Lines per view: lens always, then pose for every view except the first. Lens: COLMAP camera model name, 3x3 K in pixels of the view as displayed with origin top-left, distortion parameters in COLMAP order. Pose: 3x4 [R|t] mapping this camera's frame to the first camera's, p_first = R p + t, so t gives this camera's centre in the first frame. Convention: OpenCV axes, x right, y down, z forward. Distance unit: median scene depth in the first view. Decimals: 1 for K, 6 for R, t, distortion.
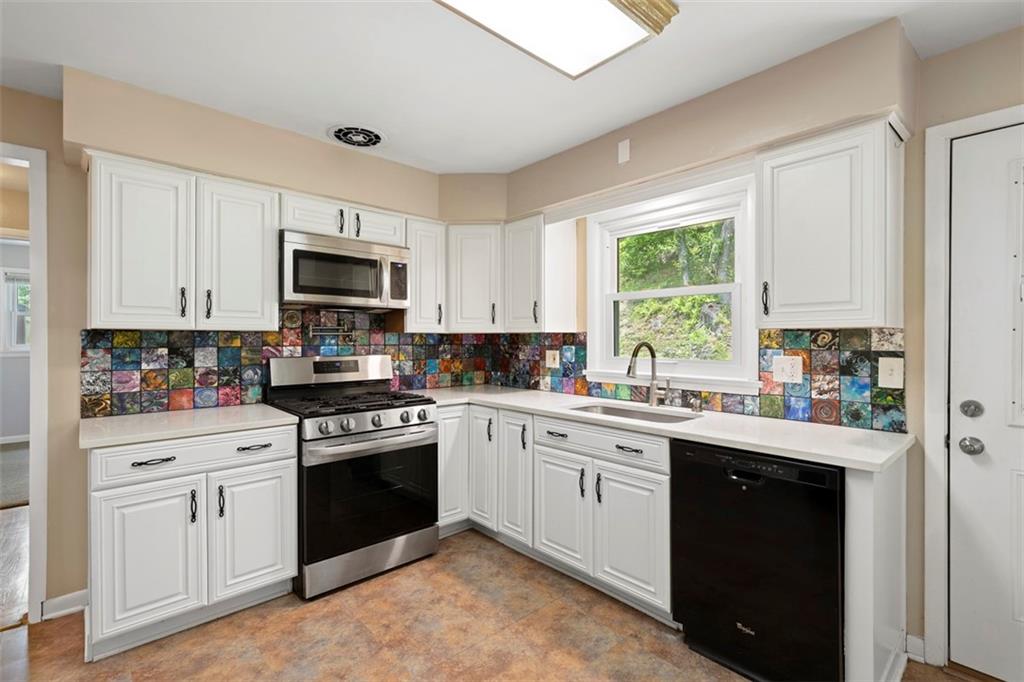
lens RADIAL K [[466.0, 0, 517.9], [0, 466.0, 339.4], [0, 0, 1]] dist [0.000105, -0.000519]
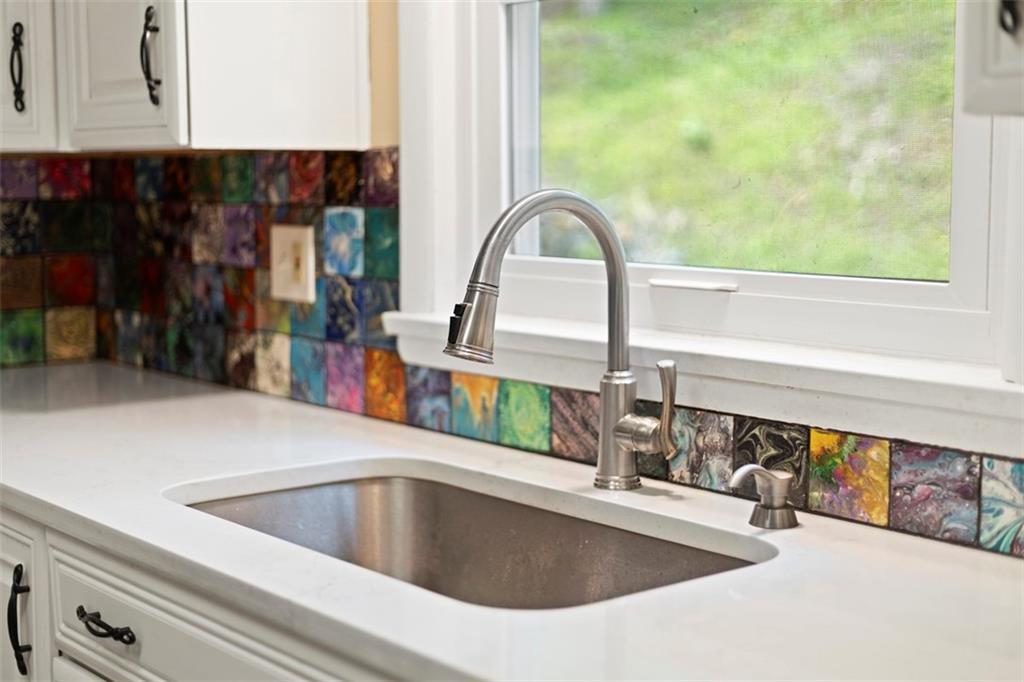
lens RADIAL K [[1512.8, 0, 511.9], [0, 1512.8, 341.2], [0, 0, 1]] dist [0.019952, 0.000000]
pose [[0.998414, 0.005102, -0.056062, 0.235425], [0.000827, 0.994447, 0.105232, 0.000844], [0.056288, -0.105111, 0.992866, 0.251913]]
